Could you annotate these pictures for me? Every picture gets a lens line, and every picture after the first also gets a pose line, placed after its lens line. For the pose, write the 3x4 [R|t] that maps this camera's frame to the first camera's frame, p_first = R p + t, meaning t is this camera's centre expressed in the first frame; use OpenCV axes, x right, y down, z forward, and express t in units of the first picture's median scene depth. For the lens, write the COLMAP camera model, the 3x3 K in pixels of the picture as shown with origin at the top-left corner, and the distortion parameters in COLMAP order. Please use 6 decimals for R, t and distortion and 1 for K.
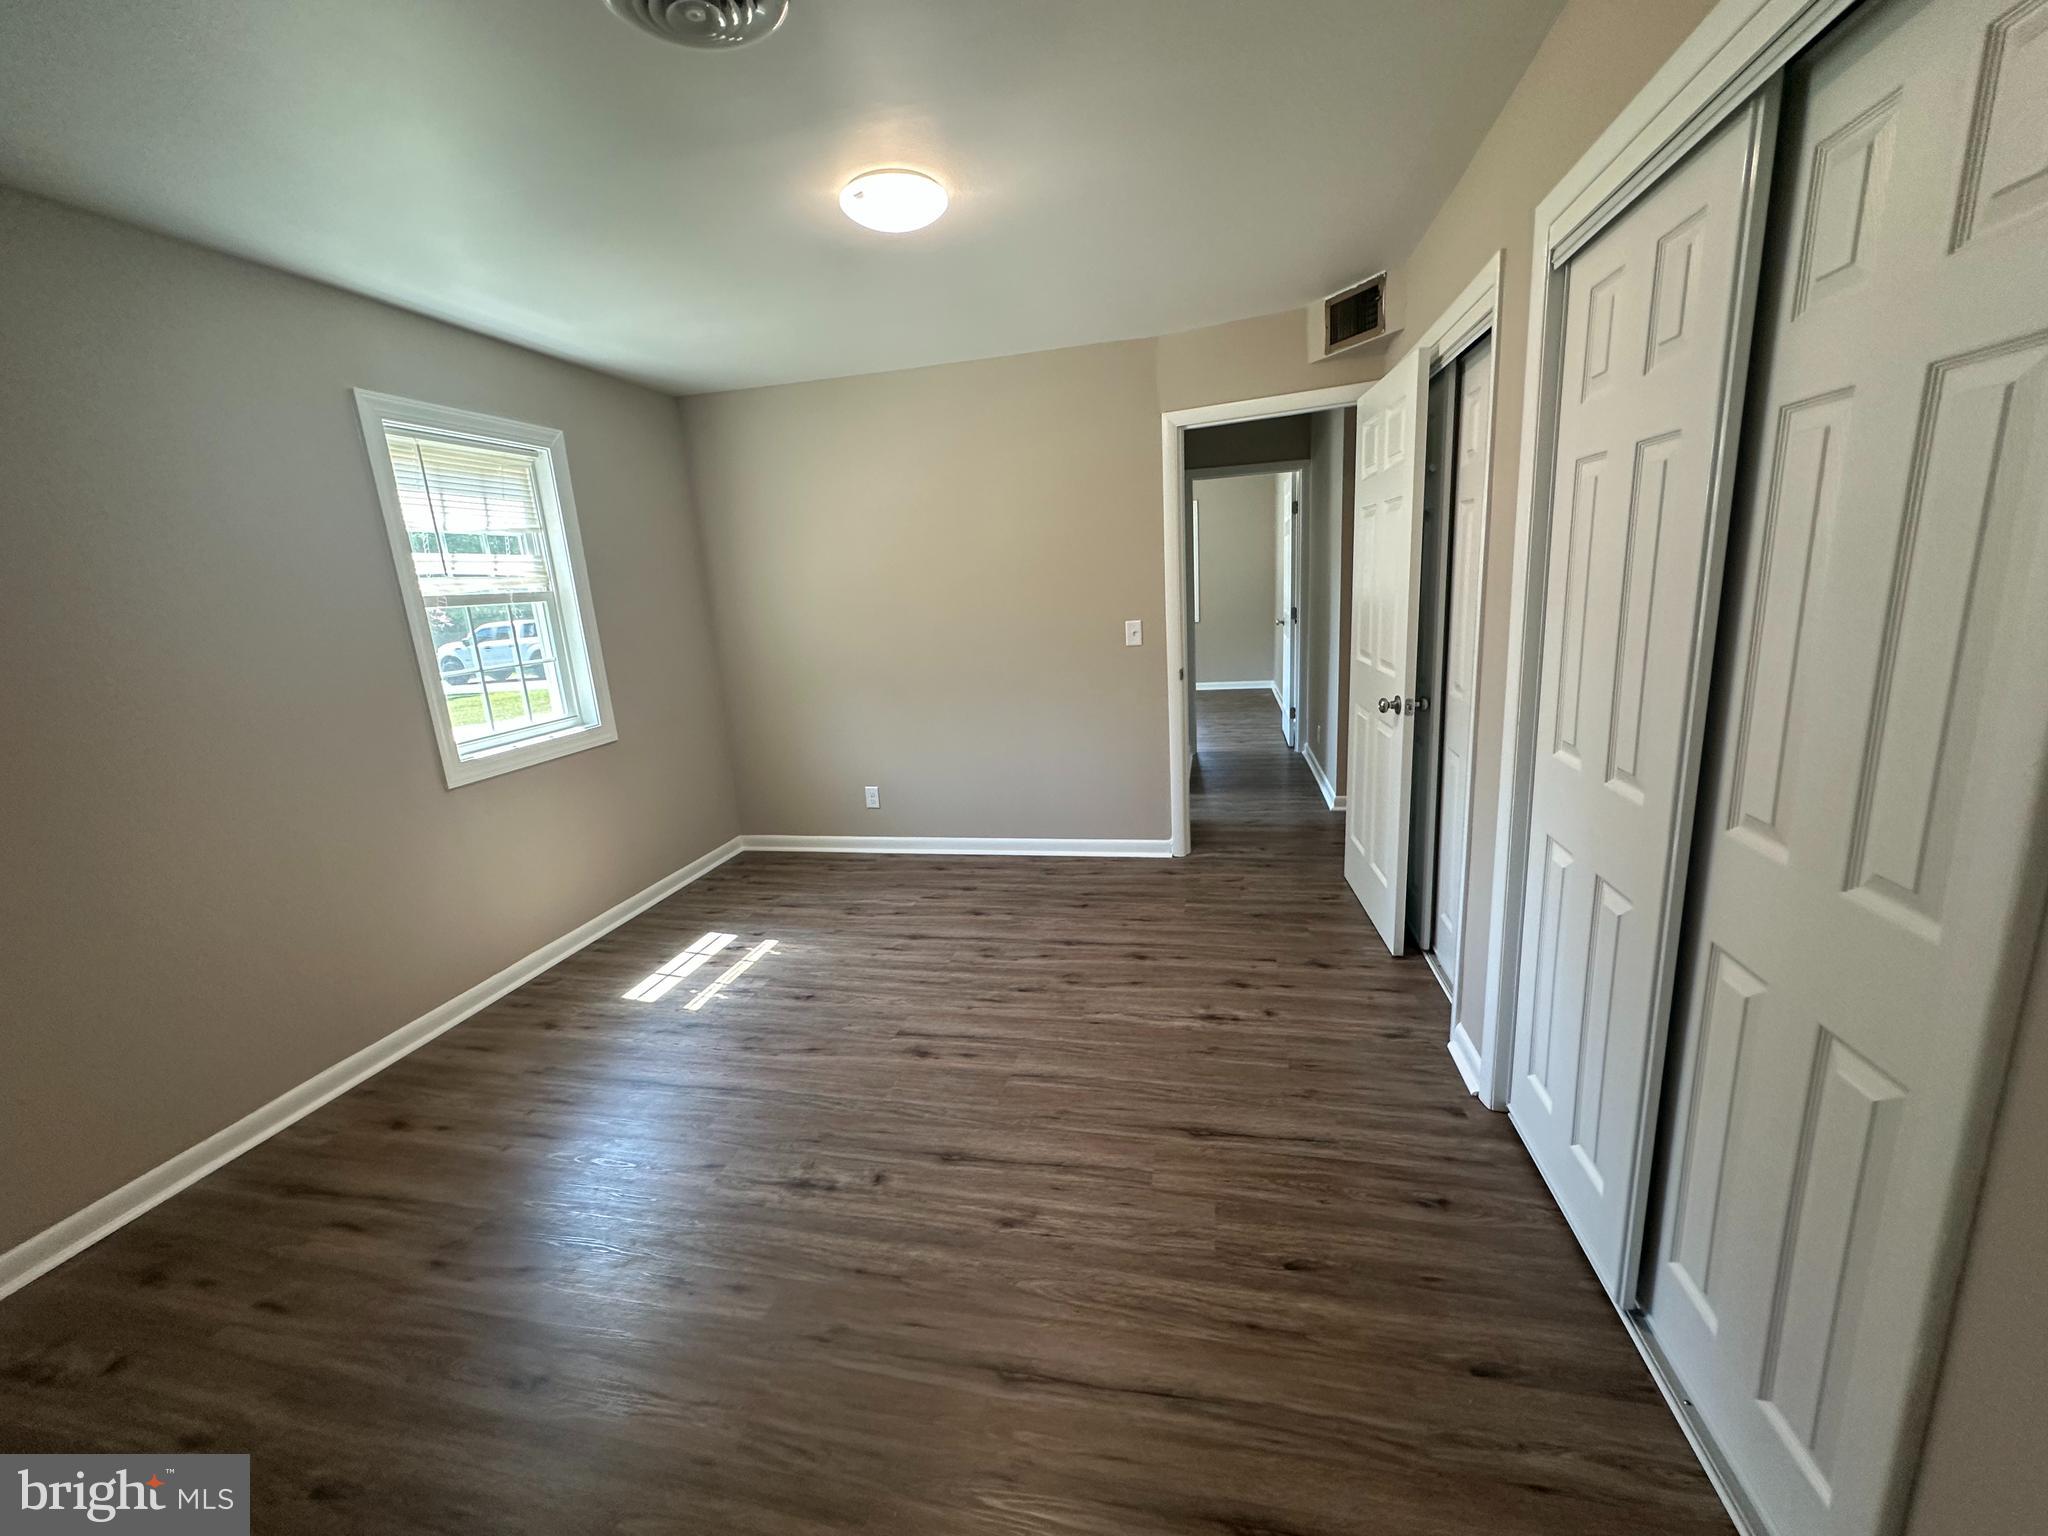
lens RADIAL K [[816.9, 0, 1021.9], [0, 816.9, 768.3], [0, 0, 1]] dist [0.006948, 0.003155]
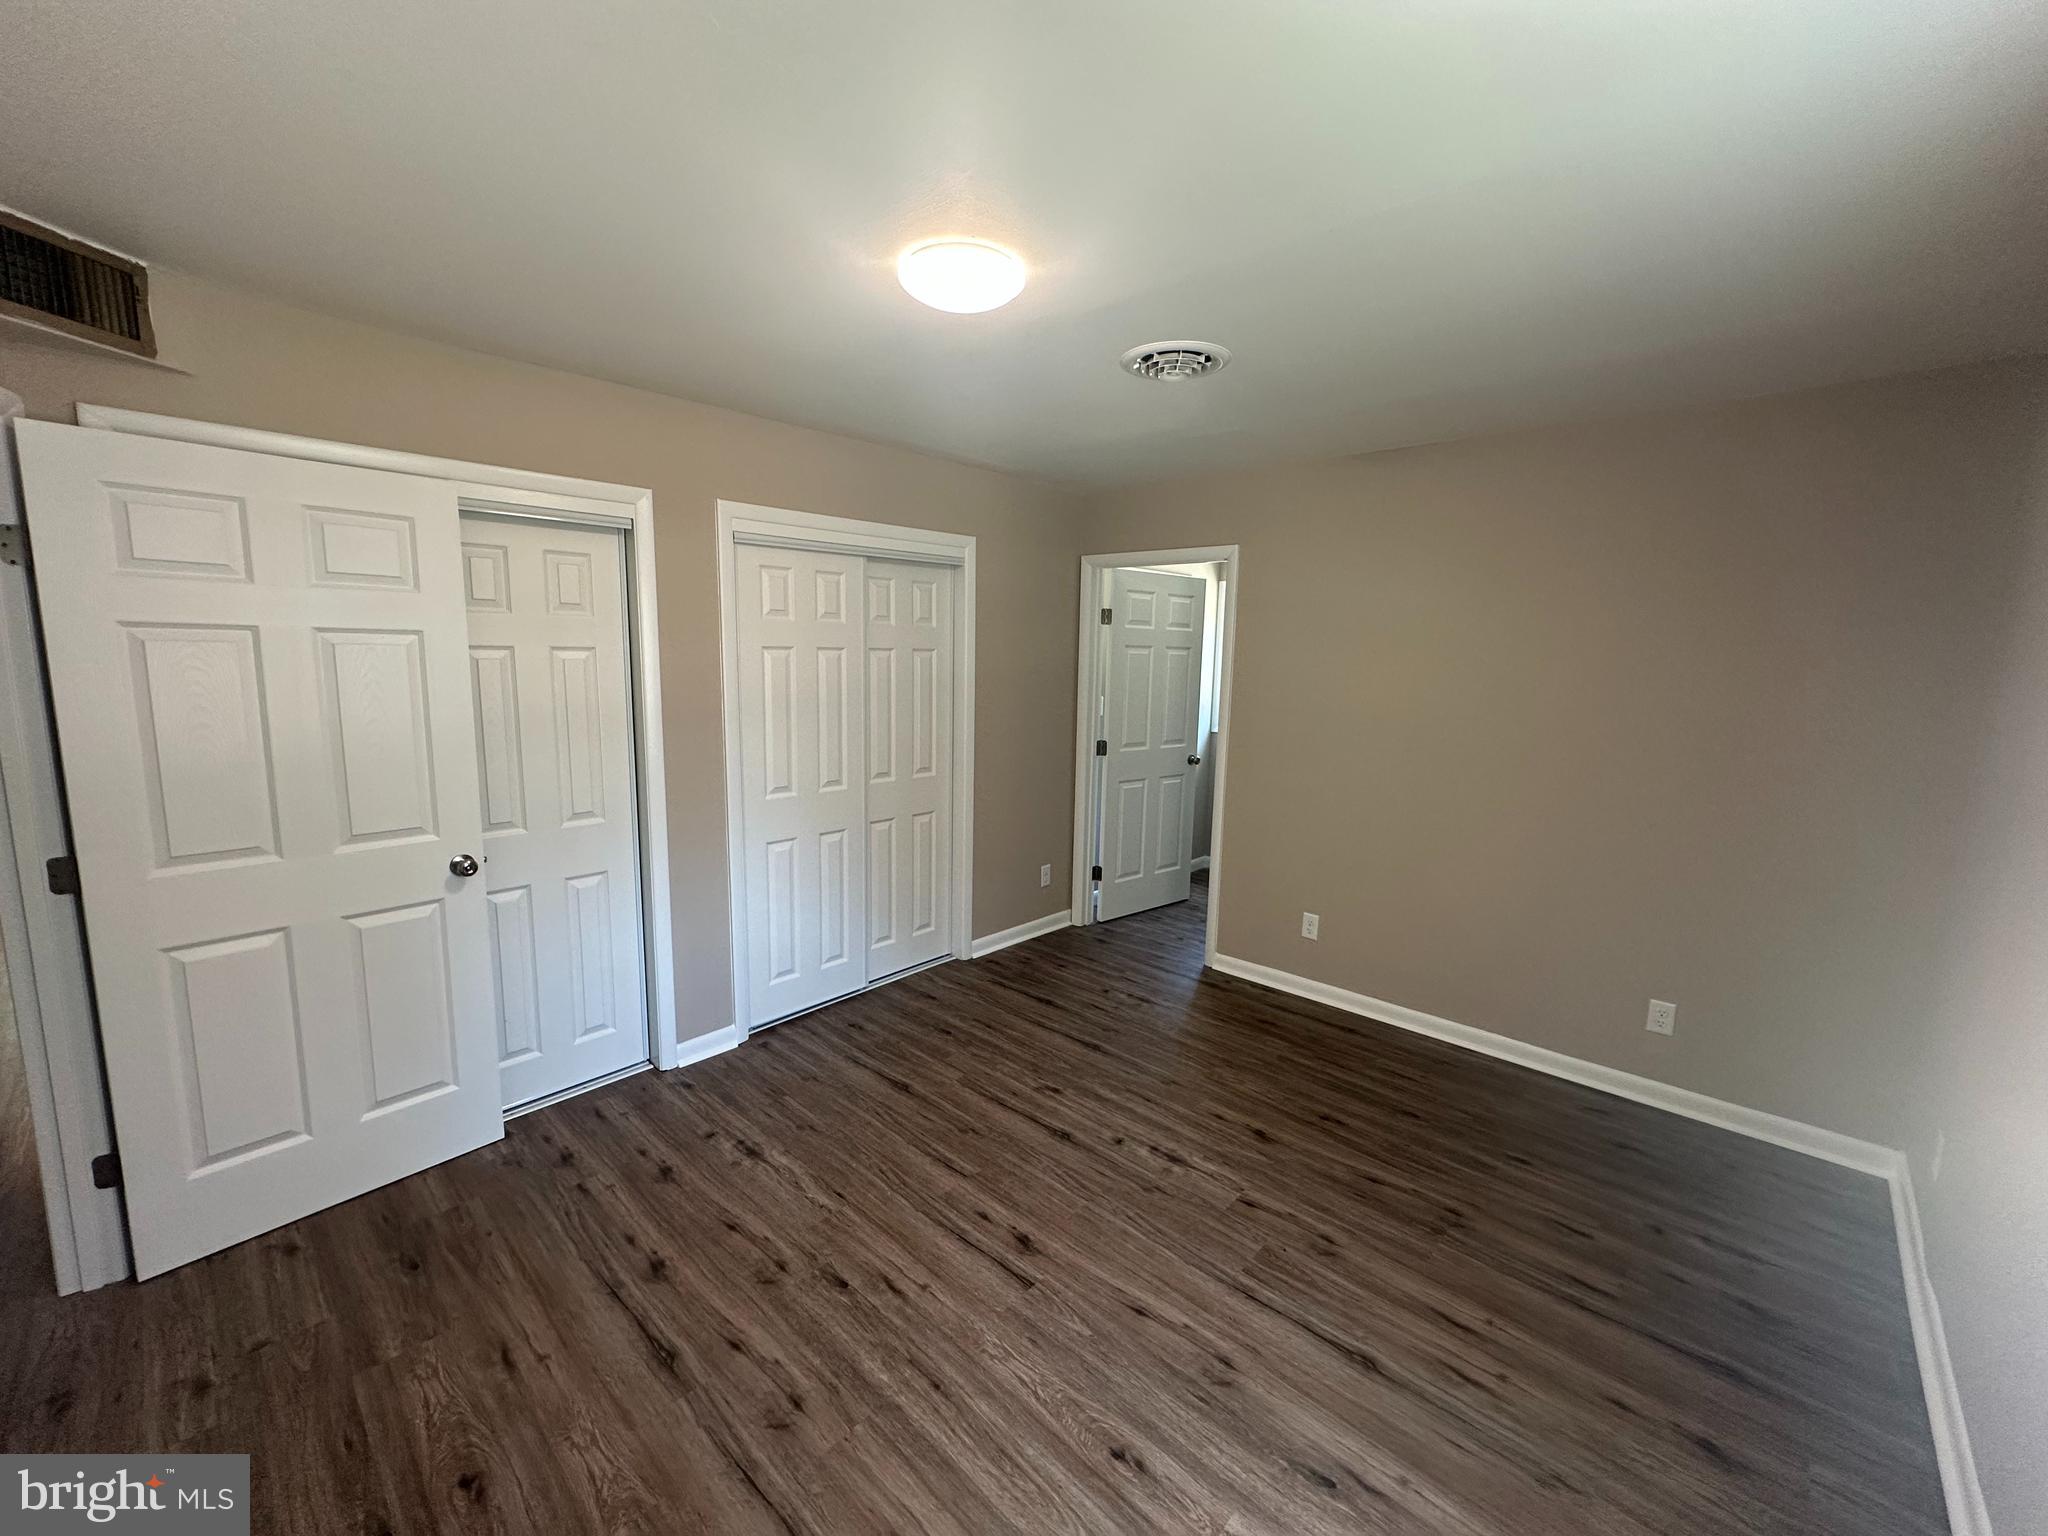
lens RADIAL K [[816.9, 0, 1021.6], [0, 816.9, 770.4], [0, 0, 1]] dist [0.006948, 0.003155]
pose [[-0.863869, -0.025065, 0.503093, -0.551566], [0.149763, 0.940816, 0.304033, -0.391569], [-0.480938, 0.337989, -0.808988, 1.552766]]
